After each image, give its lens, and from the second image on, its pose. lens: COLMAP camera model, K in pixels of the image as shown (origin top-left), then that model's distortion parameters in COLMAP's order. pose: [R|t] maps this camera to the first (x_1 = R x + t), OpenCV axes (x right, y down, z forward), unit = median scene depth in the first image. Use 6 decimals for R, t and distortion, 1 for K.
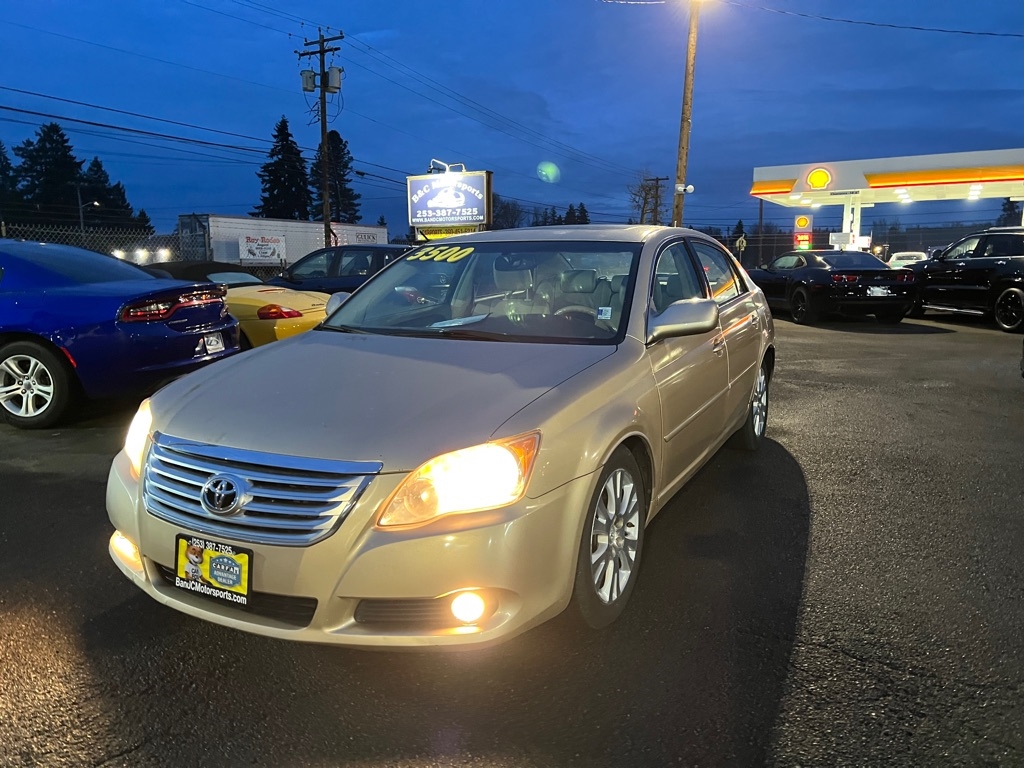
lens RADIAL K [[749.1, 0, 512.0], [0, 749.1, 384.0], [0, 0, 1]] dist [0.031159, -0.039026]
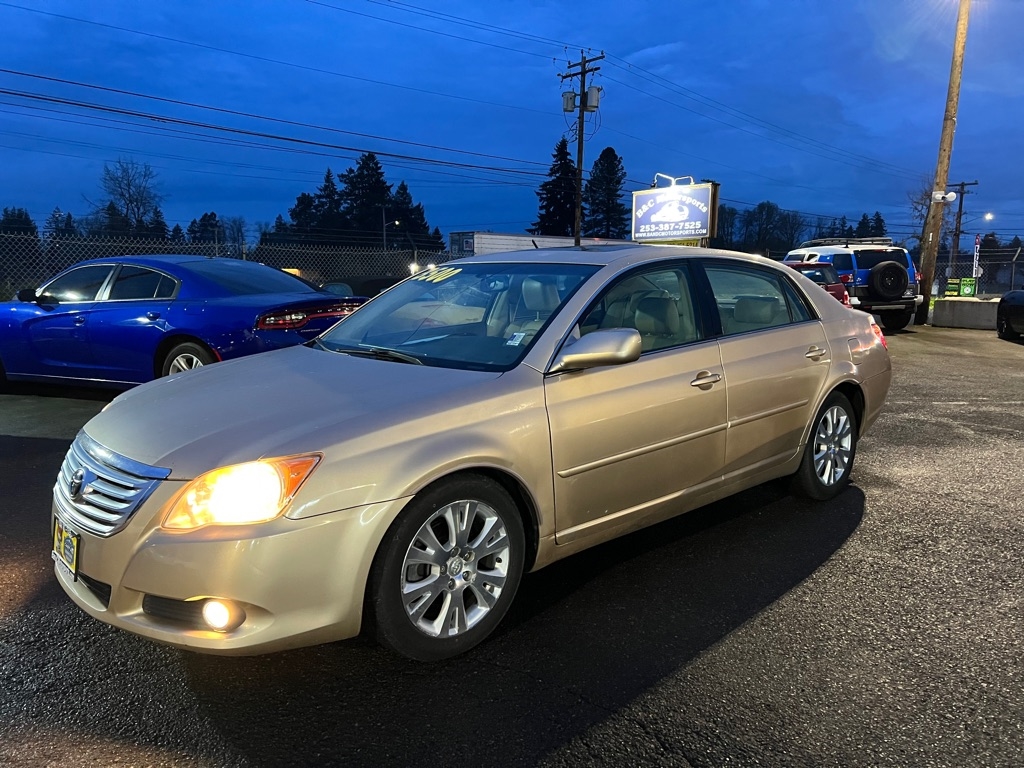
lens RADIAL K [[749.1, 0, 512.0], [0, 749.1, 384.0], [0, 0, 1]] dist [0.031159, -0.039026]
pose [[0.941462, 0.057668, -0.332150, 0.057852], [-0.063444, 0.997964, -0.006561, -0.003876], [0.331095, 0.027250, 0.943204, 0.011450]]
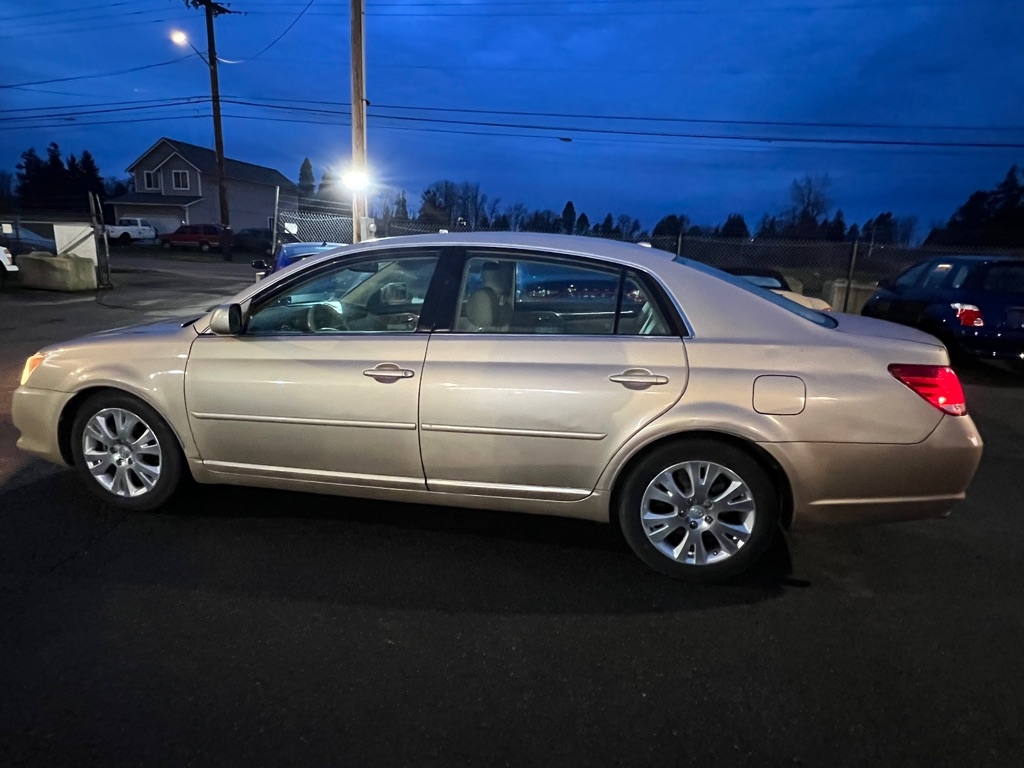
lens RADIAL K [[573.3, 0, 512.0], [0, 573.3, 384.0], [0, 0, 1]] dist [-0.007142, -0.001220]
pose [[0.305694, 0.229438, -0.924072, 0.152028], [-0.187438, 0.966041, 0.177851, -0.029496], [0.933498, 0.118839, 0.338319, 0.148095]]
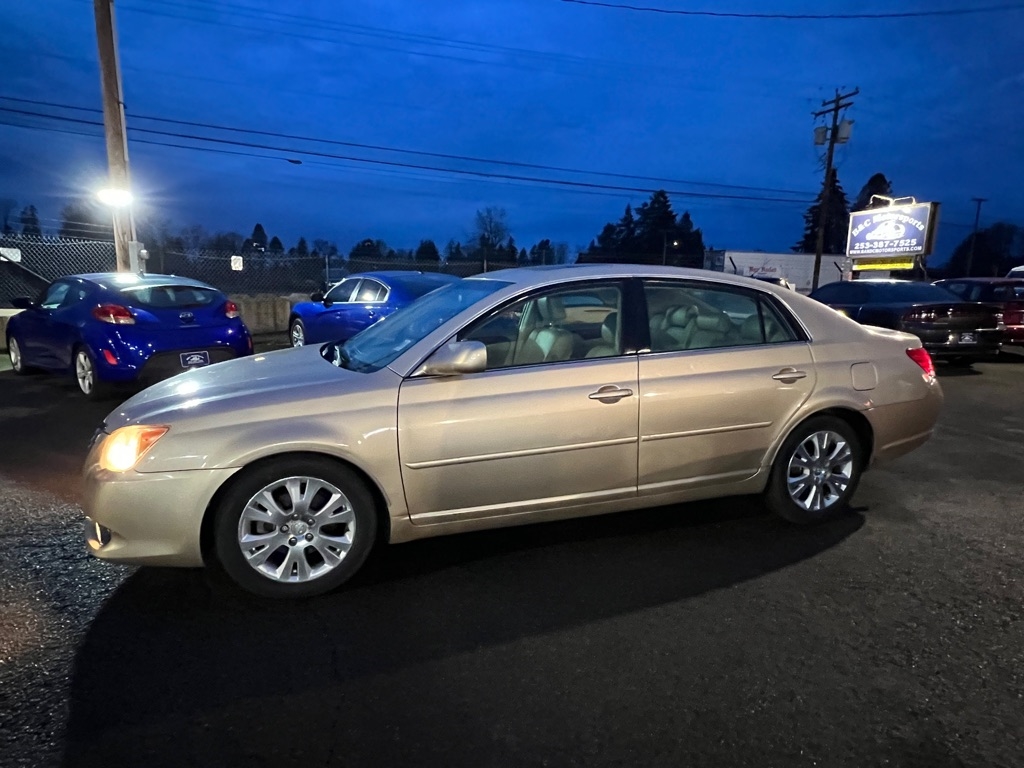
lens RADIAL K [[573.3, 0, 512.0], [0, 573.3, 384.0], [0, 0, 1]] dist [-0.007142, -0.001220]
pose [[0.721581, 0.135759, -0.678889, 0.109629], [-0.129180, 0.989766, 0.060621, -0.014485], [0.680171, 0.043956, 0.731734, 0.062555]]
